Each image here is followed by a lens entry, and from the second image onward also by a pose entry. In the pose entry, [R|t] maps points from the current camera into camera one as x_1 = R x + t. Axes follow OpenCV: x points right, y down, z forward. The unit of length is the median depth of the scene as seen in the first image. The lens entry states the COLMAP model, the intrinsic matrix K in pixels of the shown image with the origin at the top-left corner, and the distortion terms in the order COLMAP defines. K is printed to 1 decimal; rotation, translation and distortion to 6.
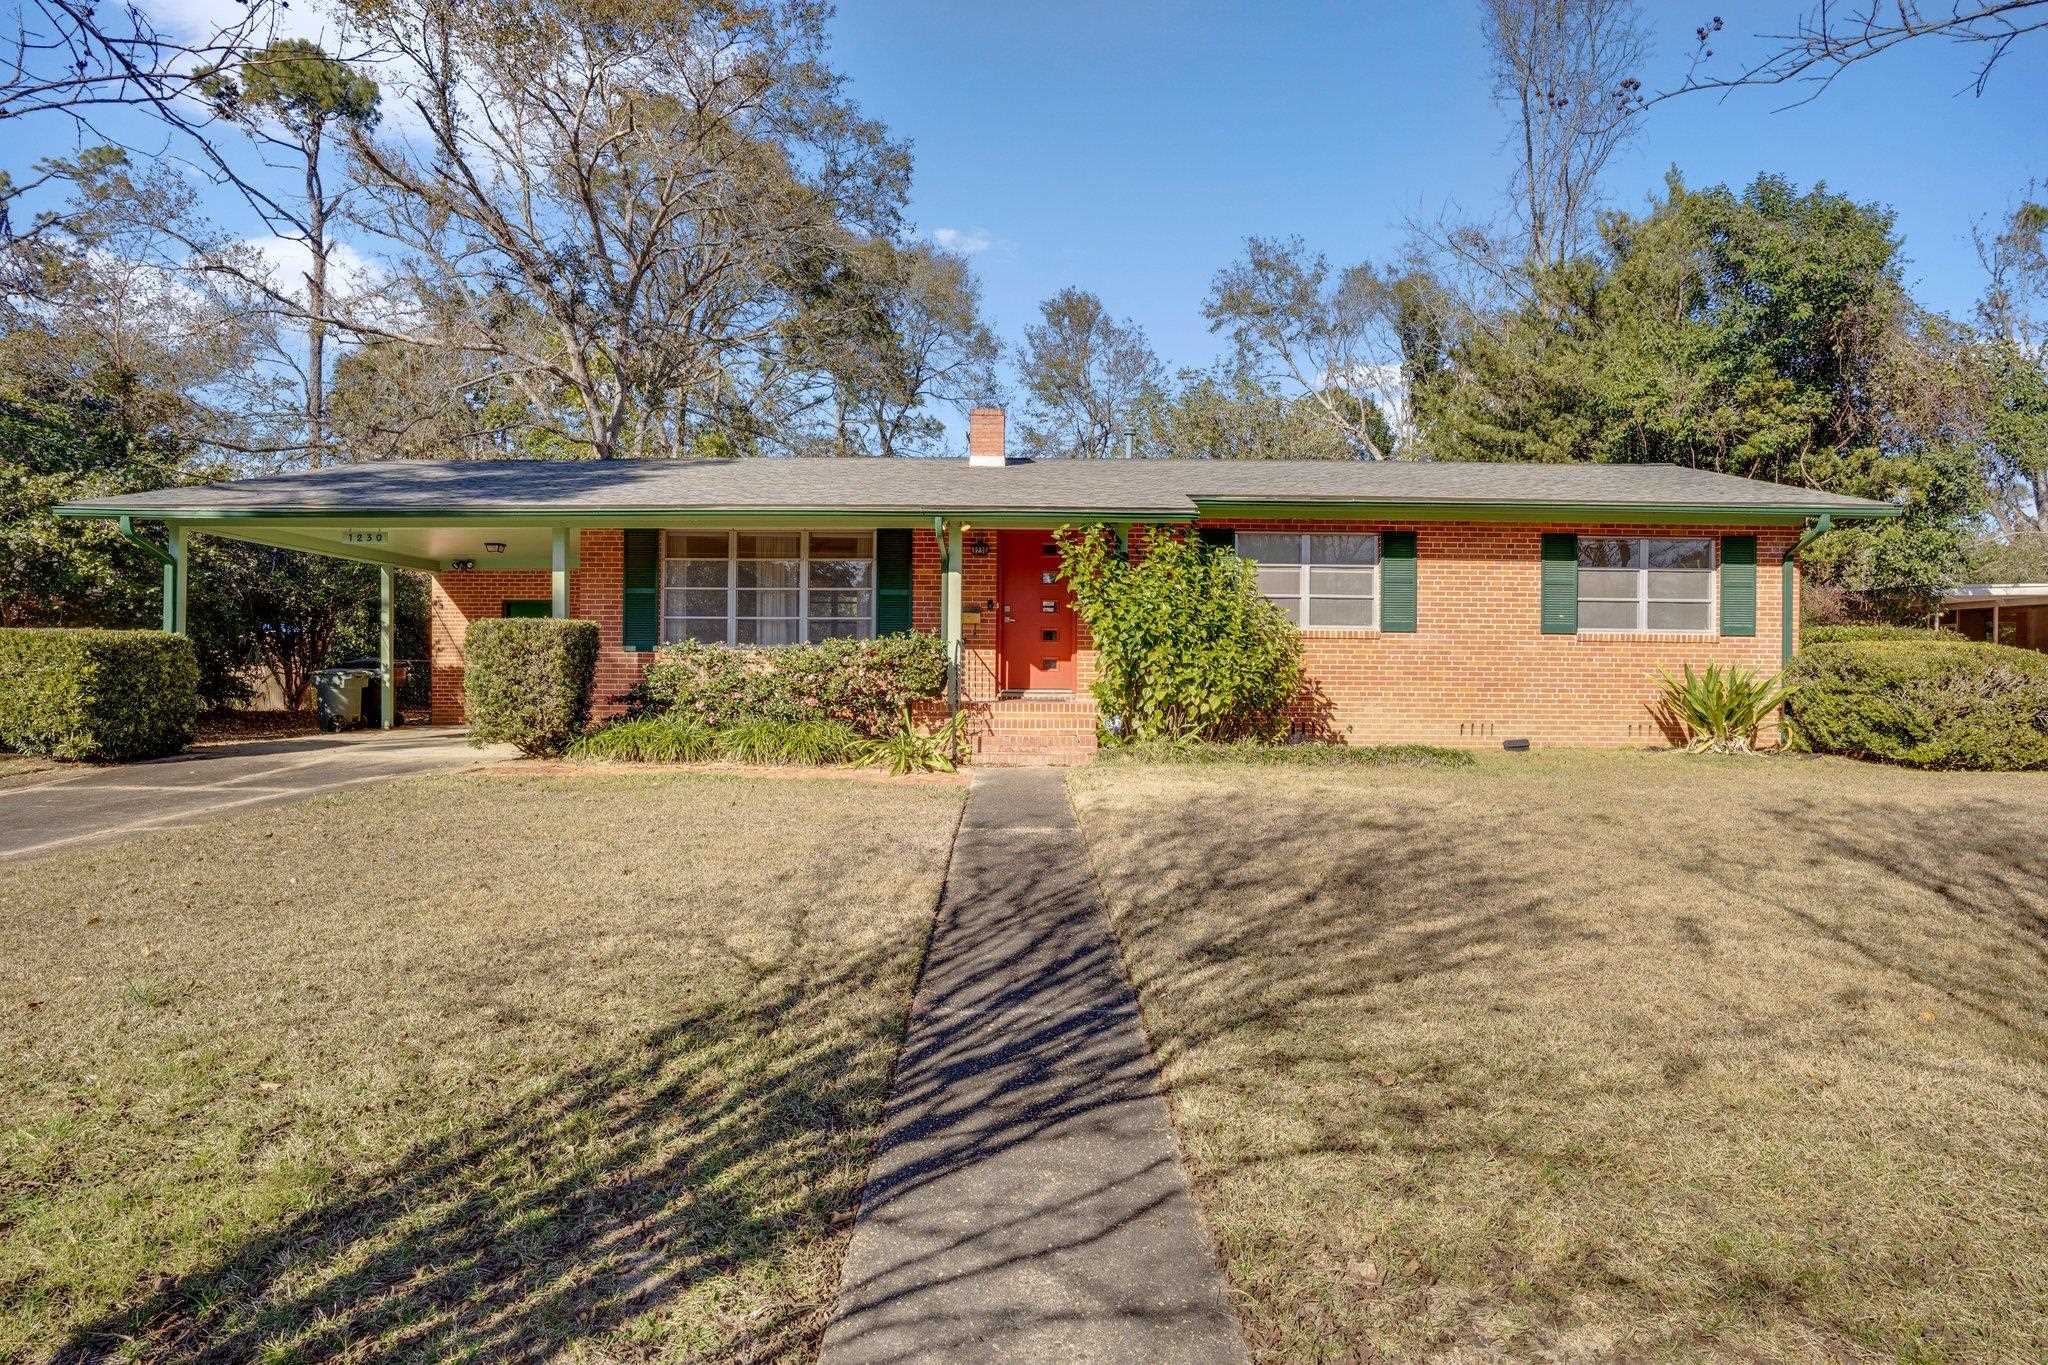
lens RADIAL K [[1162.7, 0, 1019.2], [0, 1162.7, 680.3], [0, 0, 1]] dist [-0.007072, 0.002319]
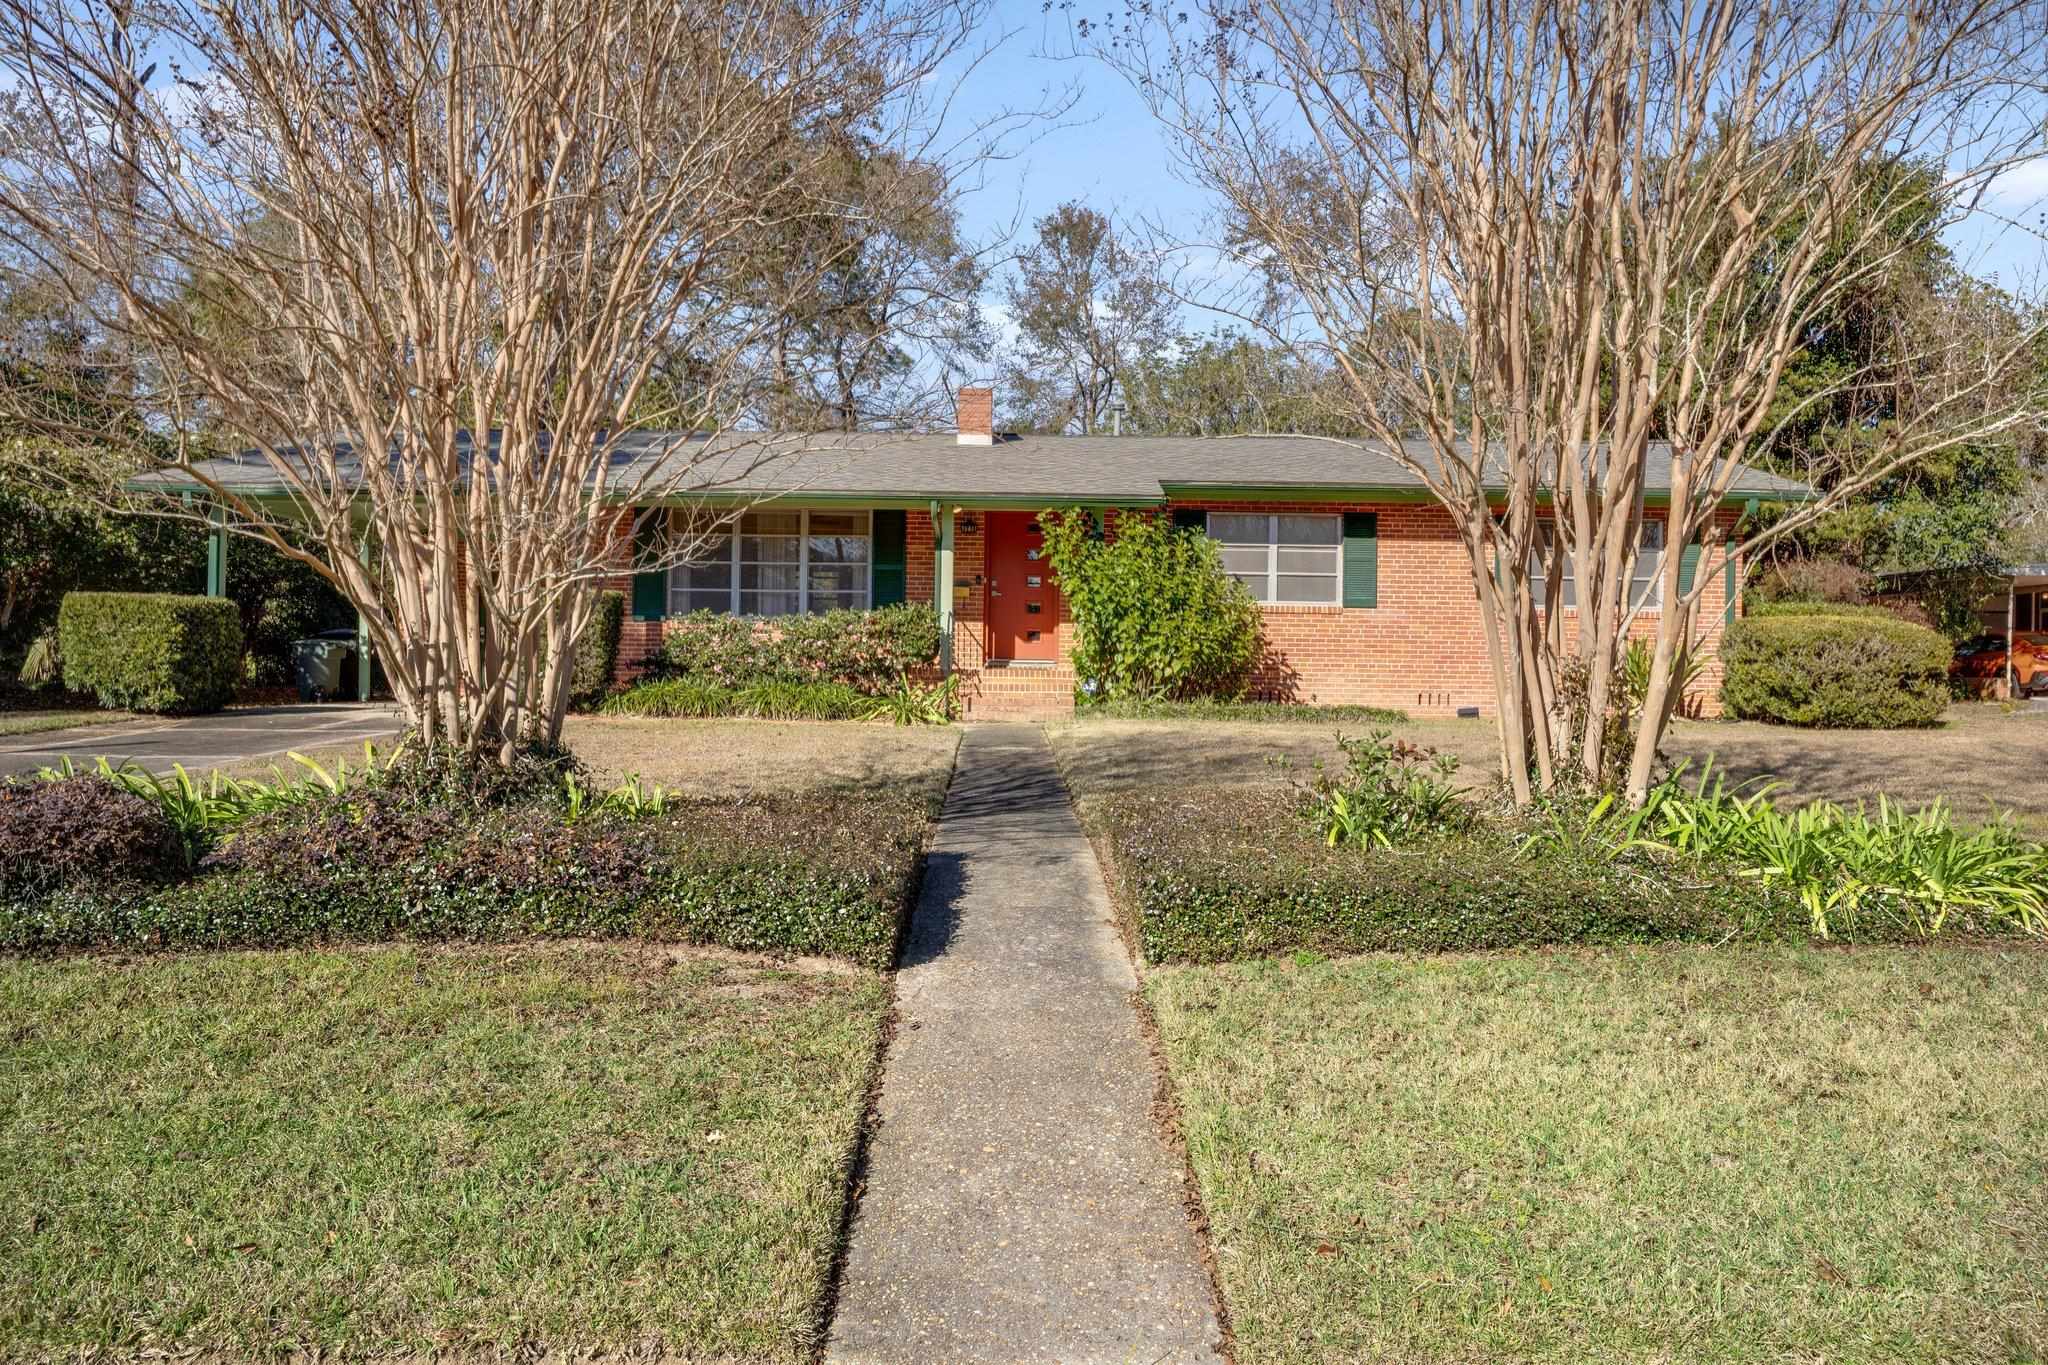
lens RADIAL K [[1581.9, 0, 1023.3], [0, 1581.9, 674.7], [0, 0, 1]] dist [0.073040, -0.000754]
pose [[0.999926, 0.005218, 0.010975, 0.000783], [-0.005121, 0.999948, -0.008865, 0.035212], [-0.011020, 0.008808, 0.999900, -0.460311]]
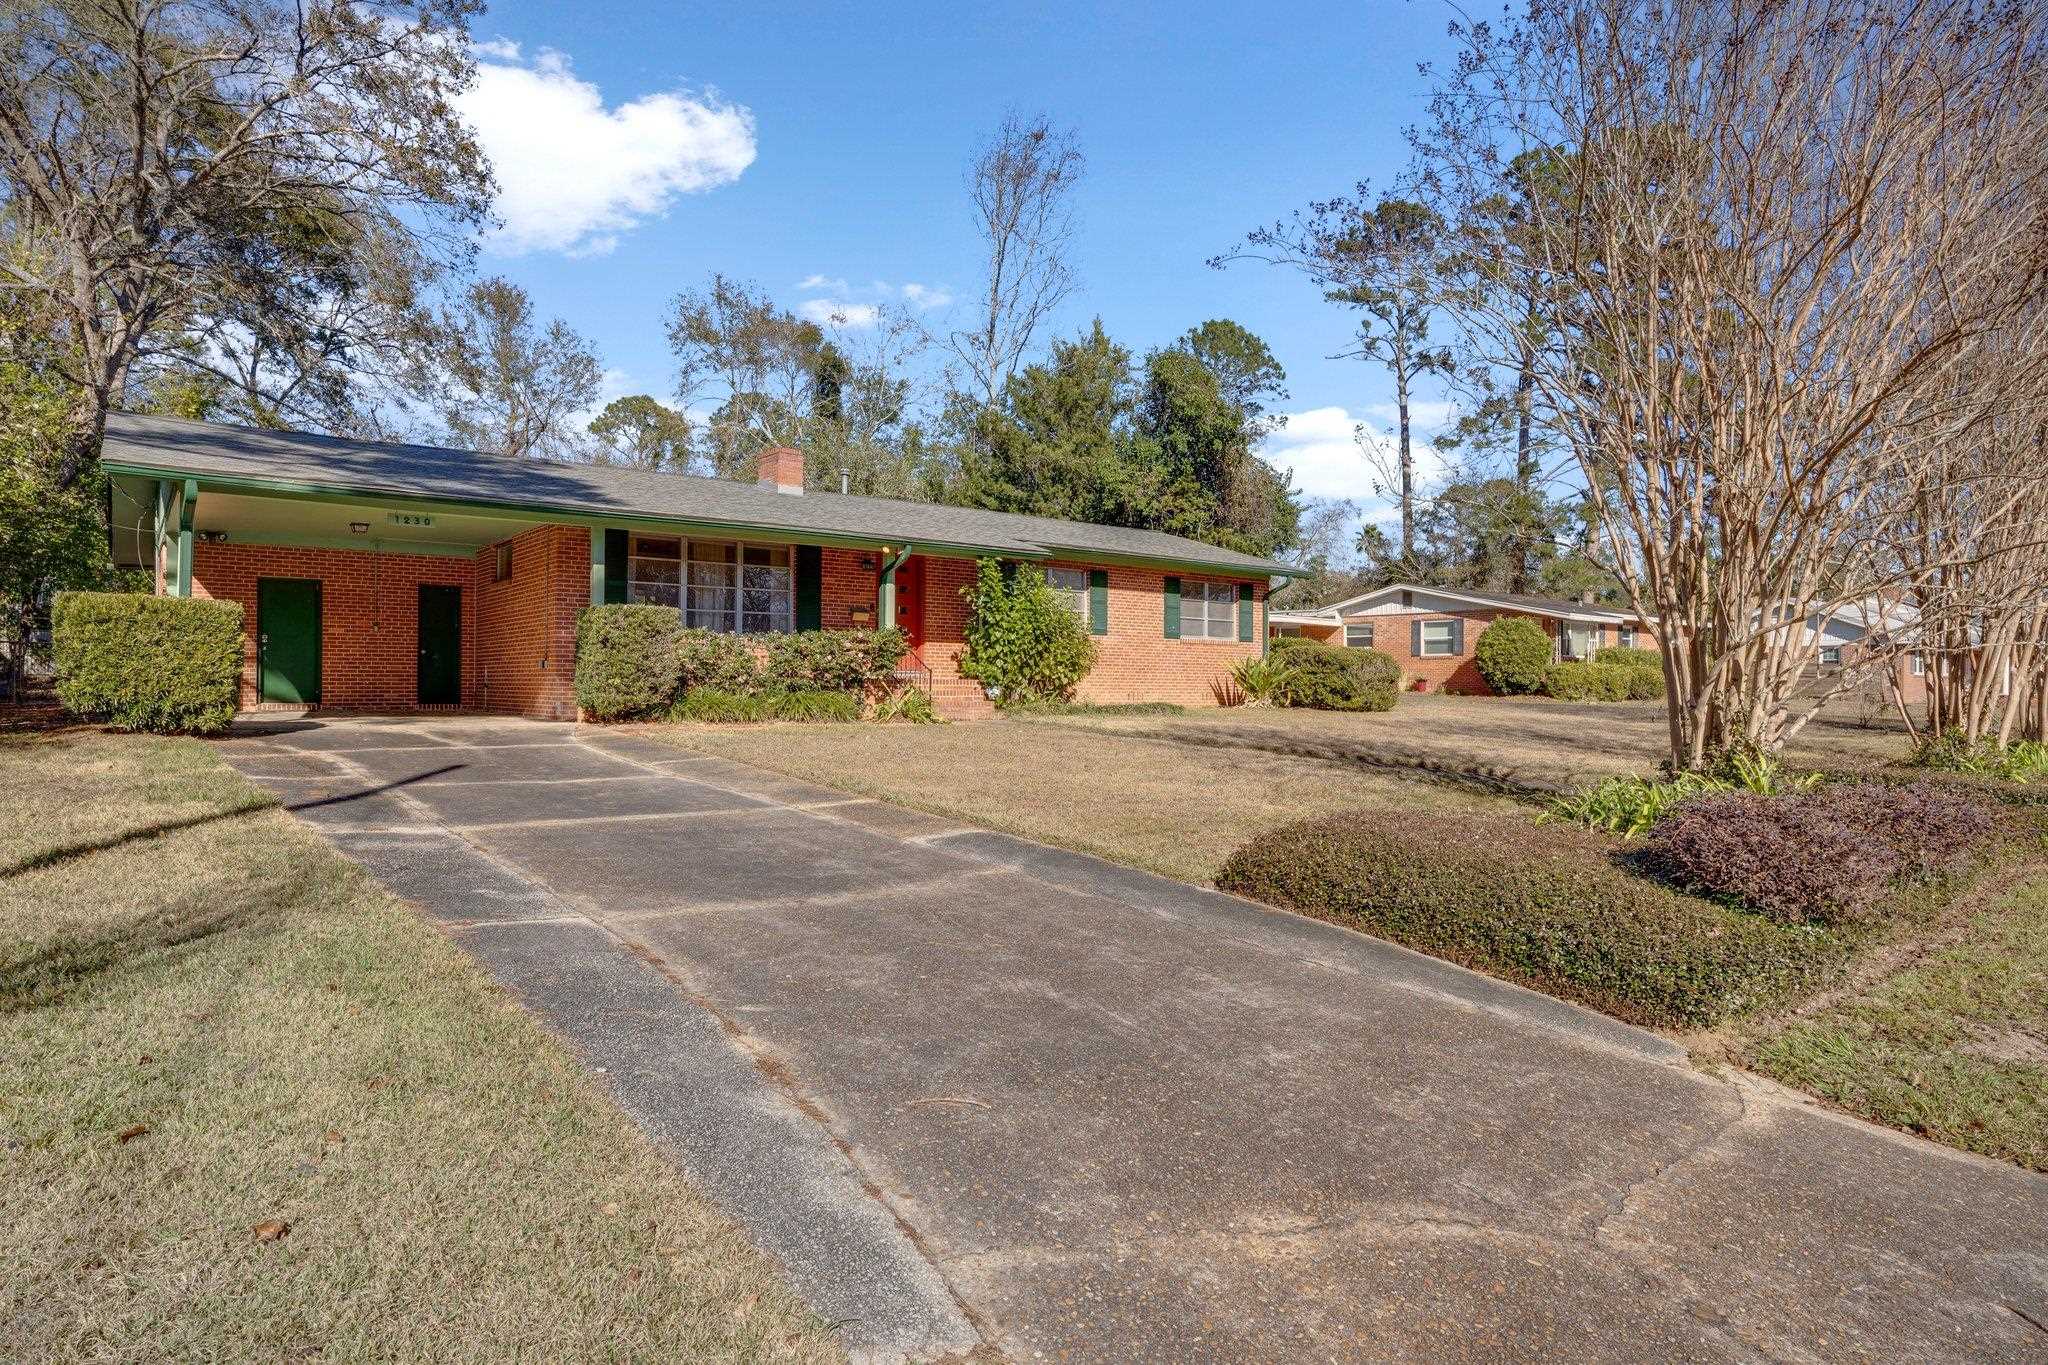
lens RADIAL K [[1162.7, 0, 1035.6], [0, 1162.7, 683.3], [0, 0, 1]] dist [-0.007072, 0.002319]
pose [[0.781340, -0.001651, 0.624103, -0.713227], [-0.000609, 0.999994, 0.003409, 0.018177], [-0.624105, -0.003044, 0.781334, -0.164024]]
